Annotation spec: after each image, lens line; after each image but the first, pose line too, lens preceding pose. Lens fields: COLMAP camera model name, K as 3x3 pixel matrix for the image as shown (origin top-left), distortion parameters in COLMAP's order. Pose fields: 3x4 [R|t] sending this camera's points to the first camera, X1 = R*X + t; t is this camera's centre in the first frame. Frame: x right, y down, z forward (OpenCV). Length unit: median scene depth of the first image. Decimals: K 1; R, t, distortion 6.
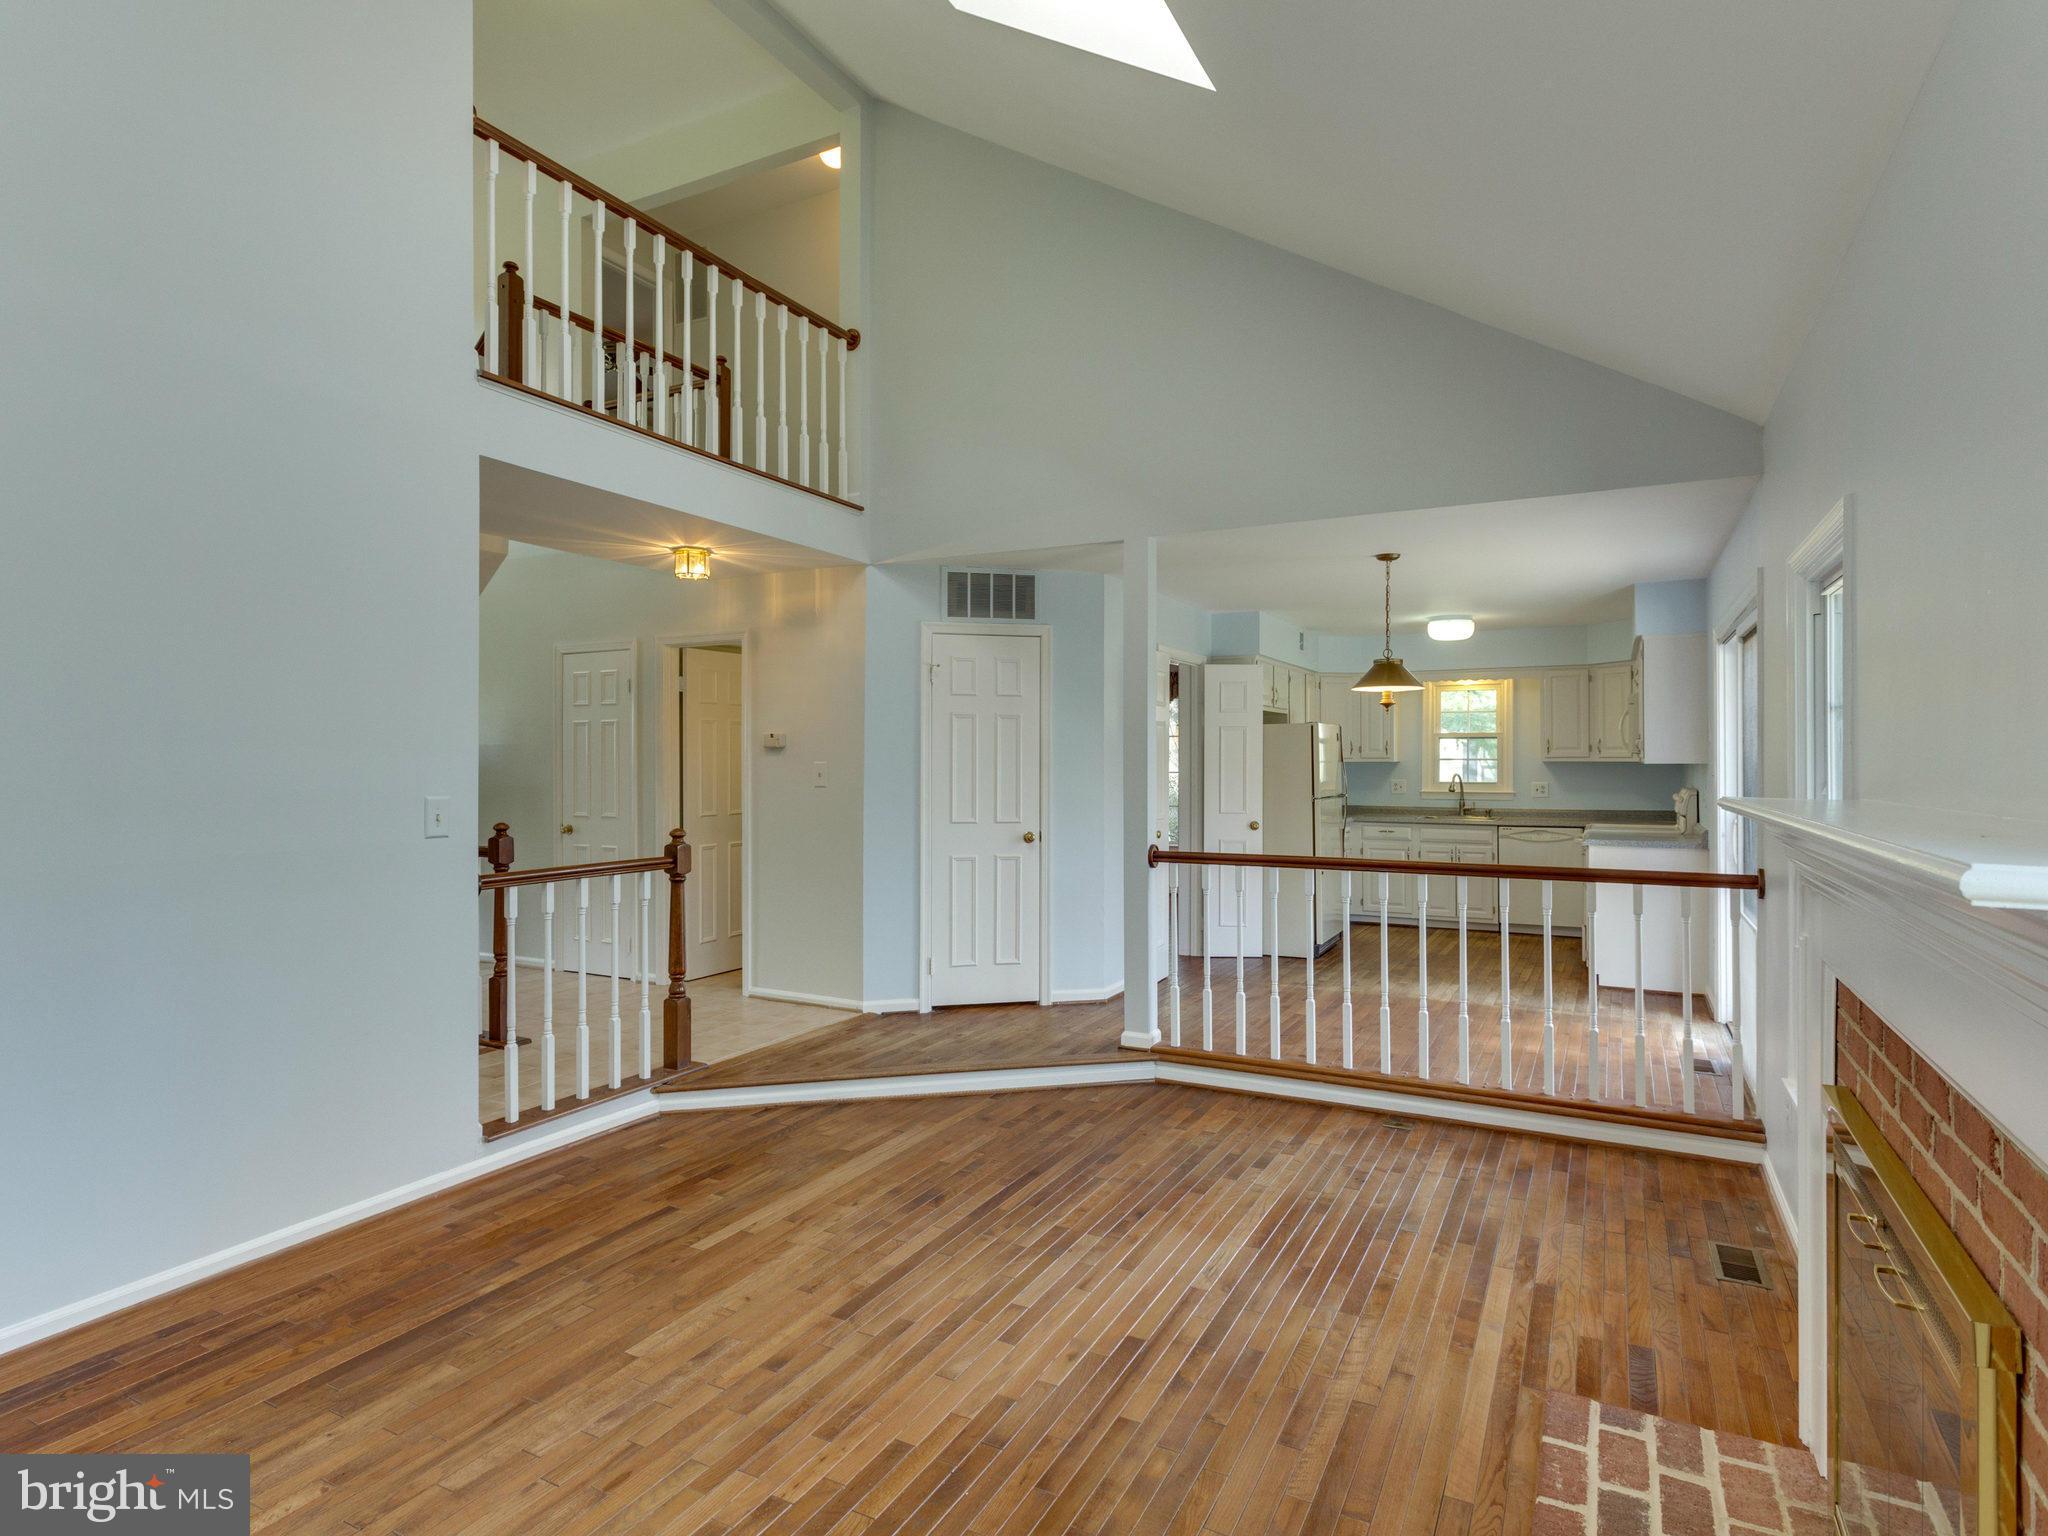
lens RADIAL K [[1118.7, 0, 1012.6], [0, 1118.7, 764.7], [0, 0, 1]] dist [0.014688, -0.002238]
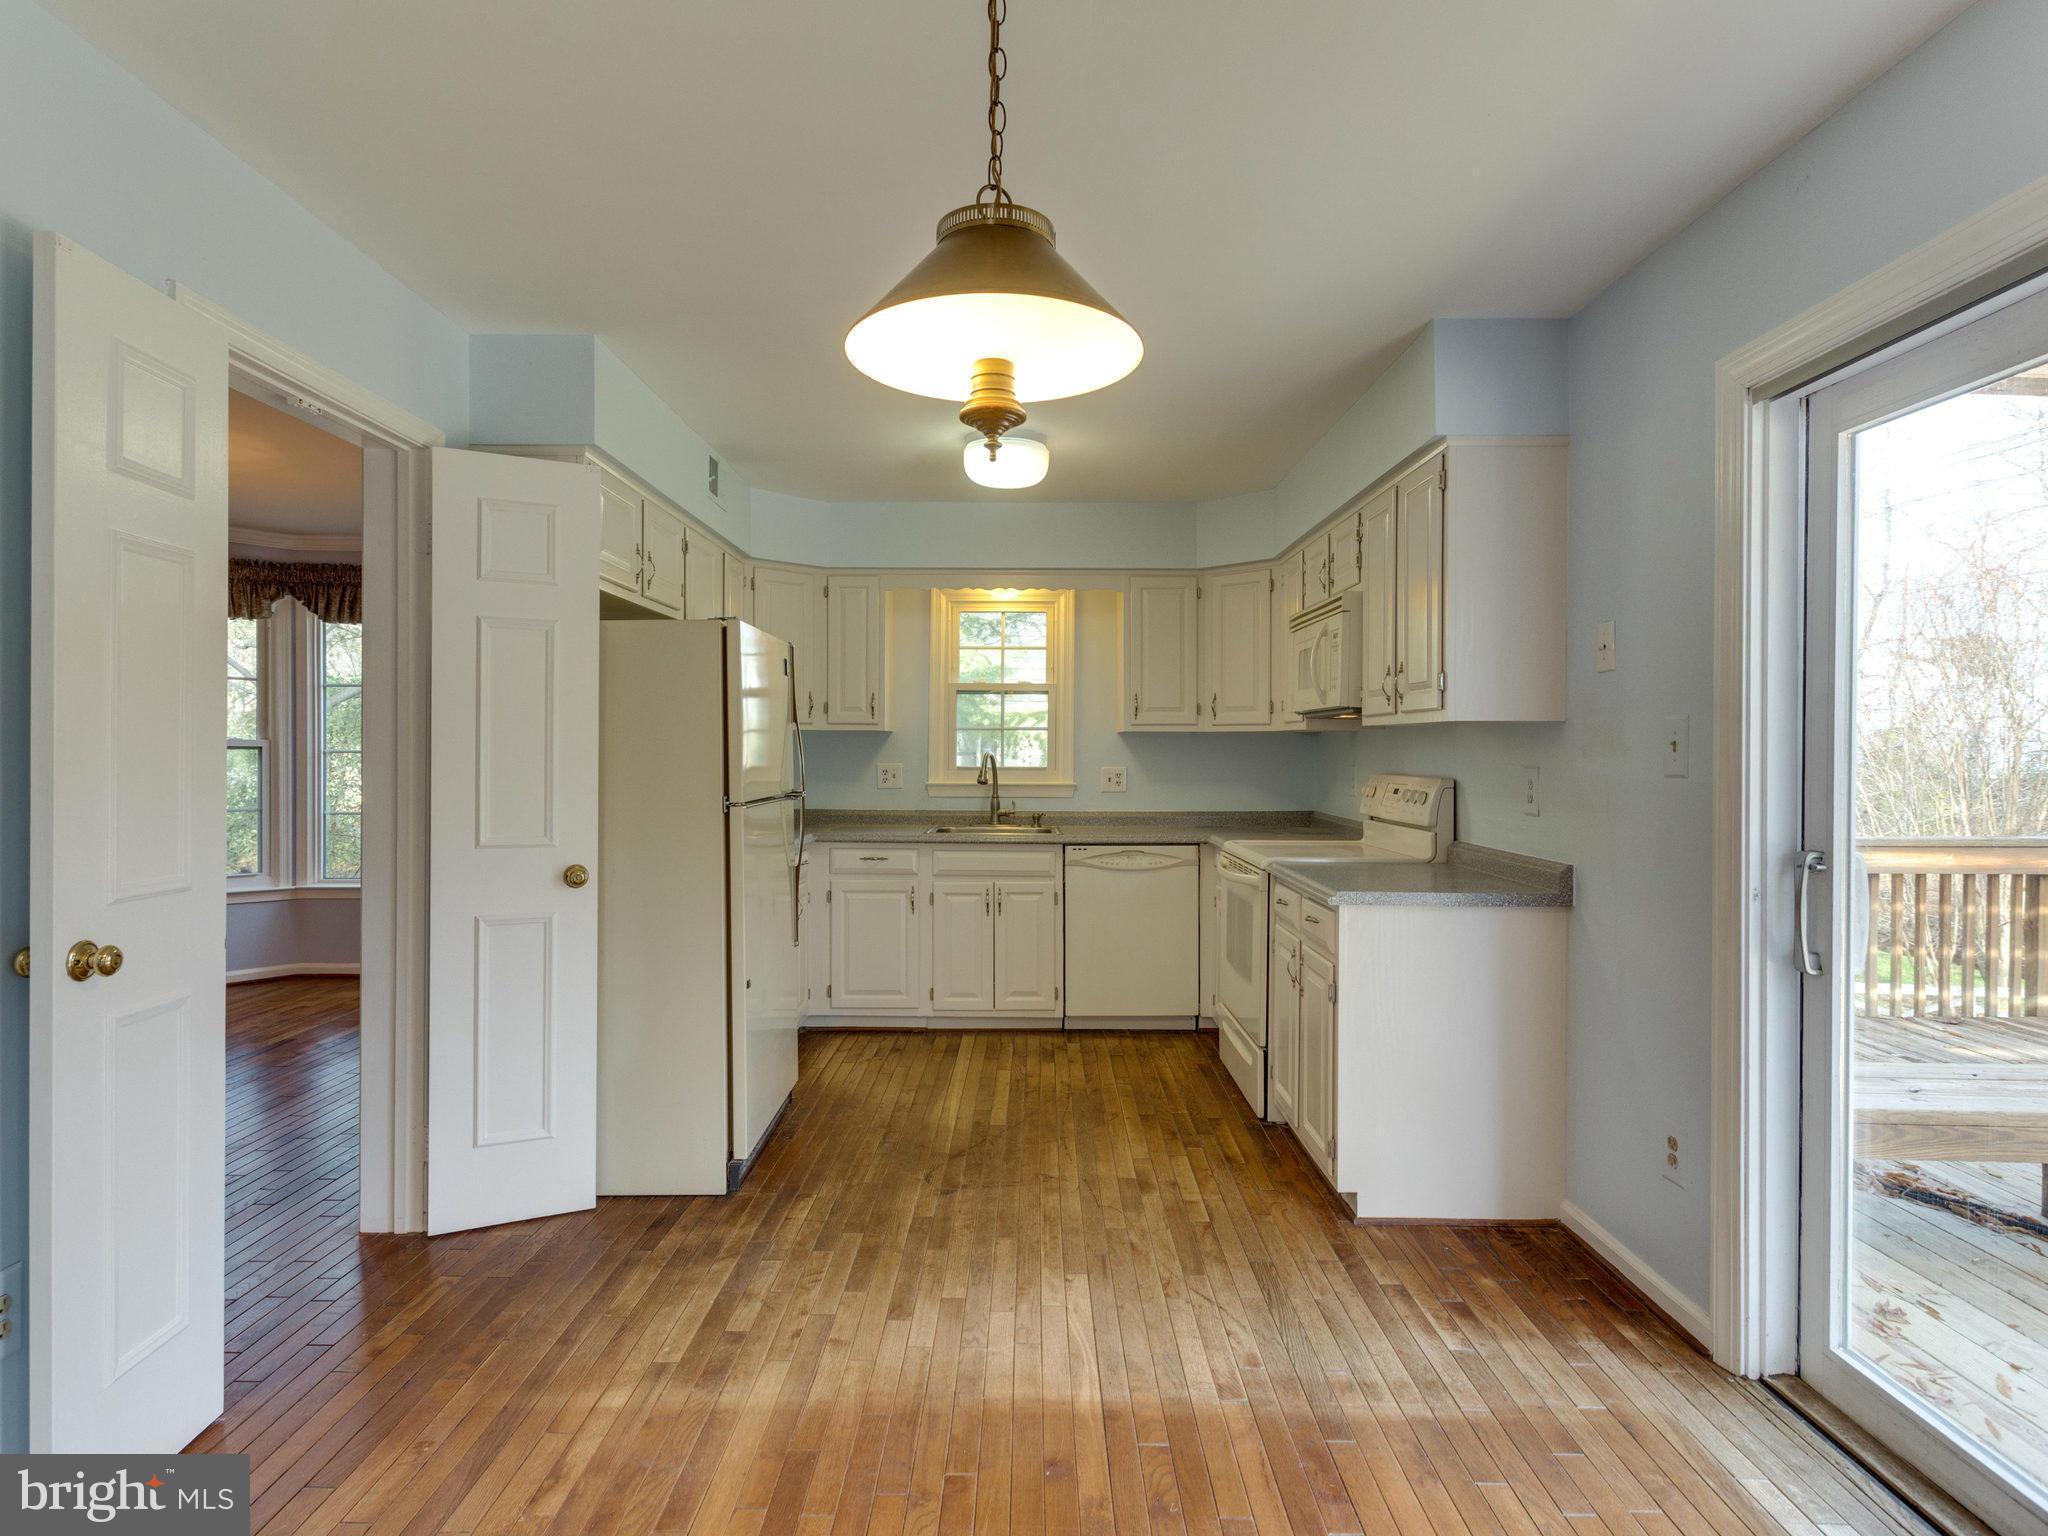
lens RADIAL K [[1118.7, 0, 1015.6], [0, 1118.7, 763.8], [0, 0, 1]] dist [0.014688, -0.002238]
pose [[0.885190, 0.001253, 0.465227, 0.255118], [-0.003707, 0.999984, 0.004360, 0.020479], [-0.465214, -0.005584, 0.885180, 0.874797]]
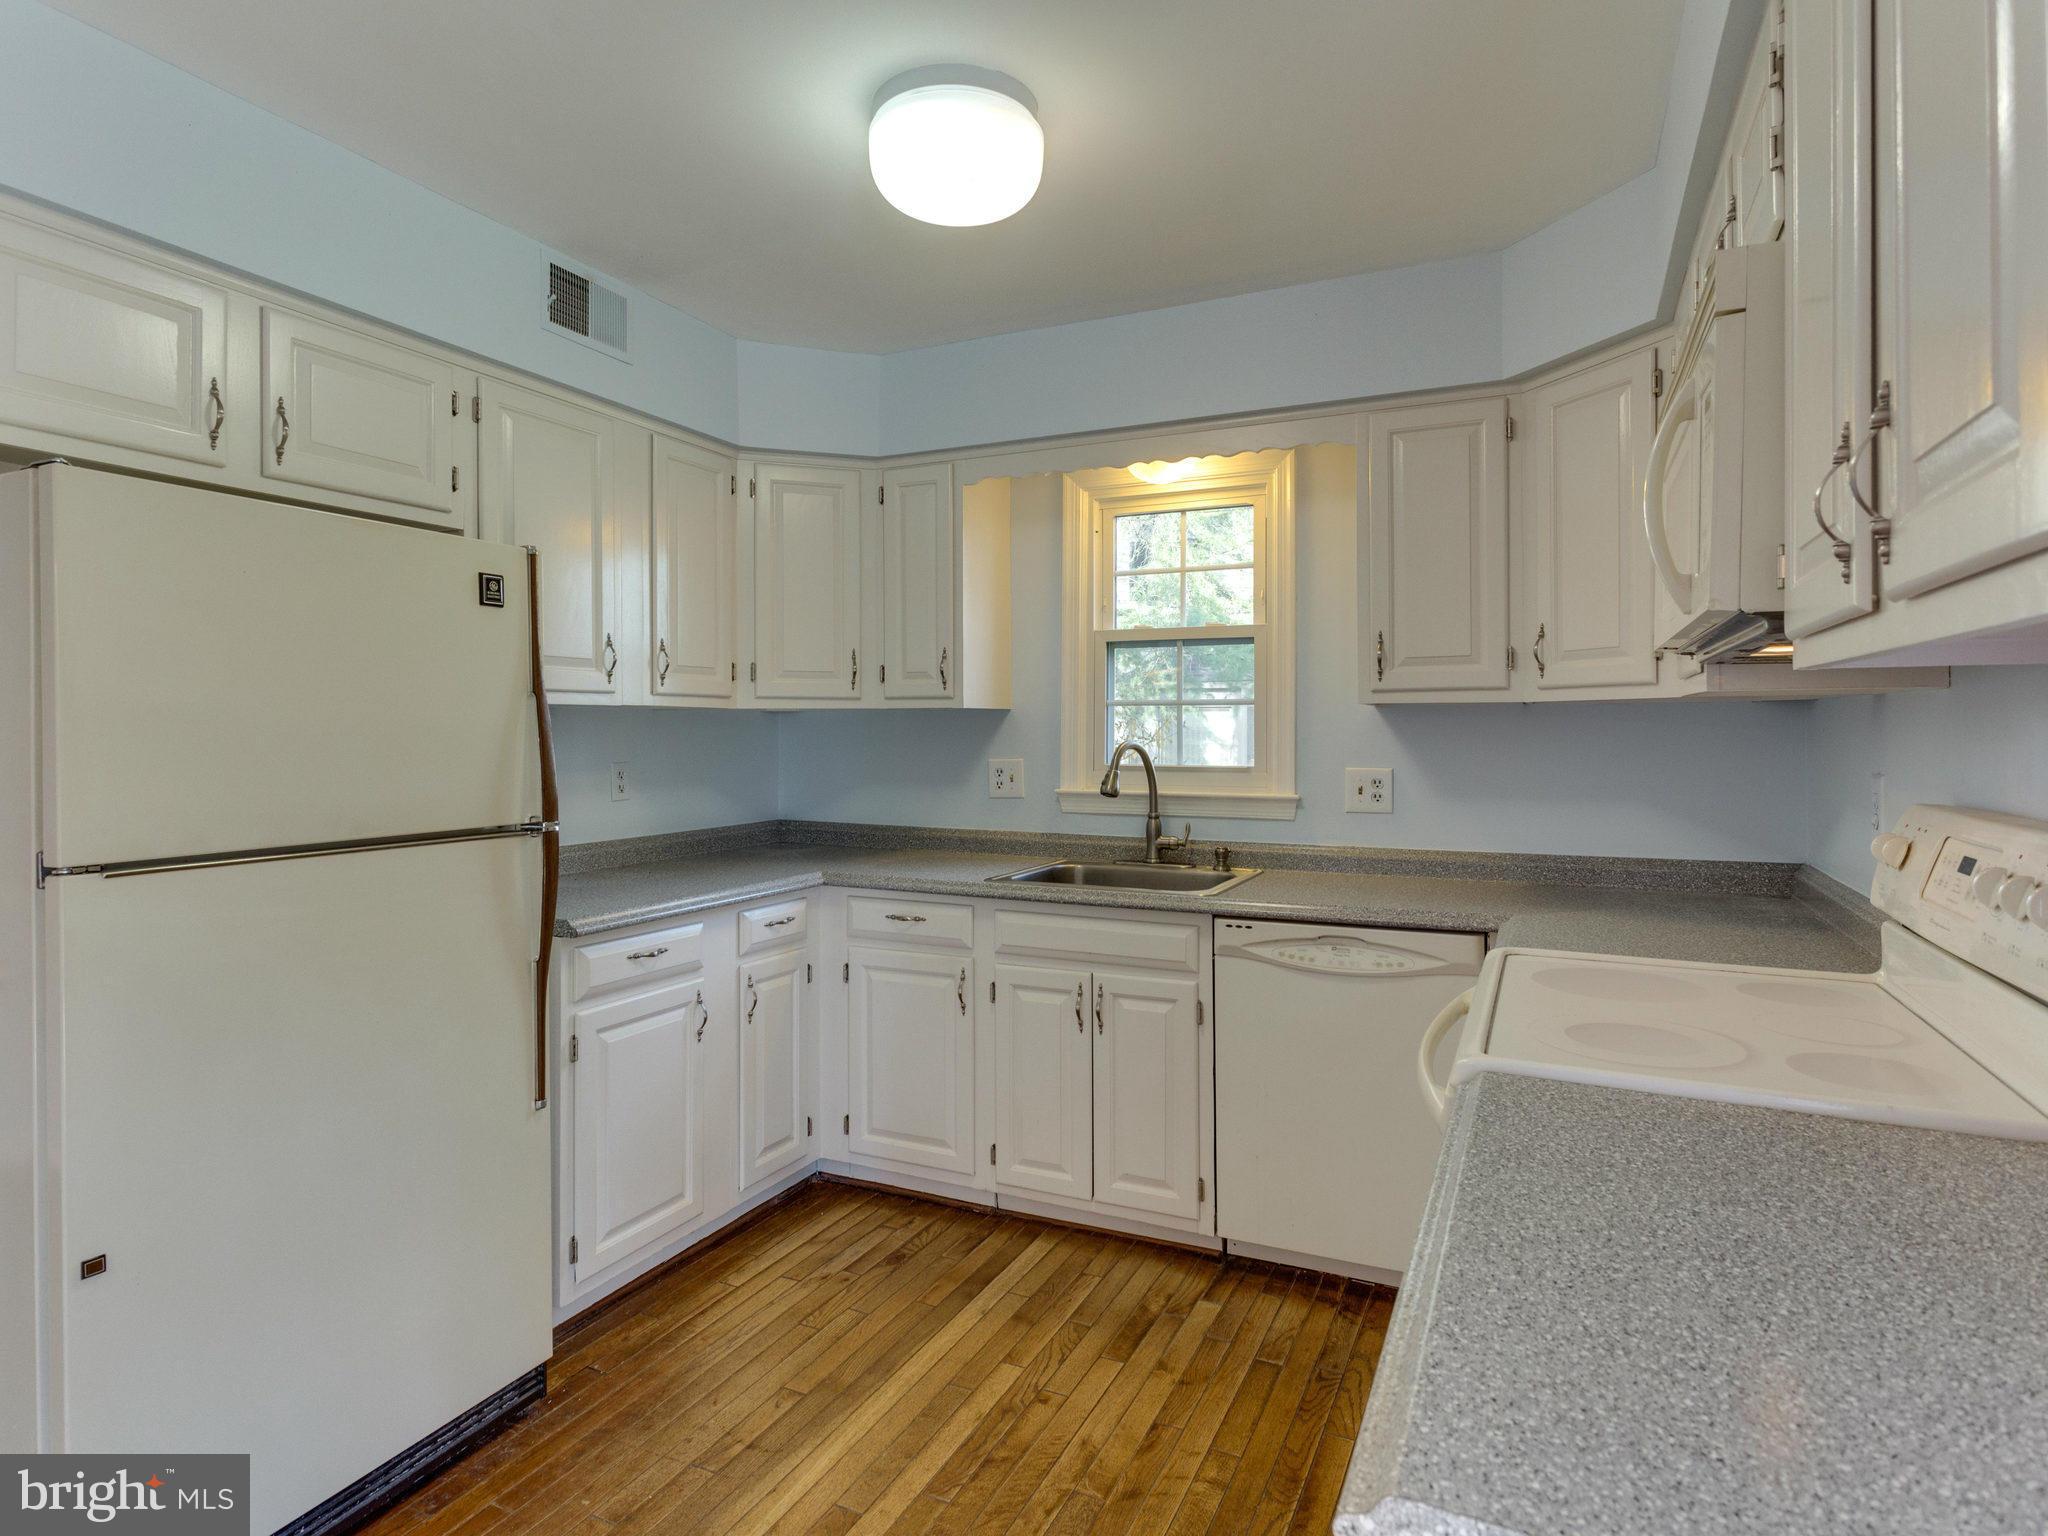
lens RADIAL K [[1118.7, 0, 1008.3], [0, 1118.7, 735.6], [0, 0, 1]] dist [0.014688, -0.002238]
pose [[0.999256, 0.002640, 0.038469, 0.621074], [-0.002530, 0.999993, -0.002908, 0.012746], [-0.038477, 0.002808, 0.999256, 1.188786]]
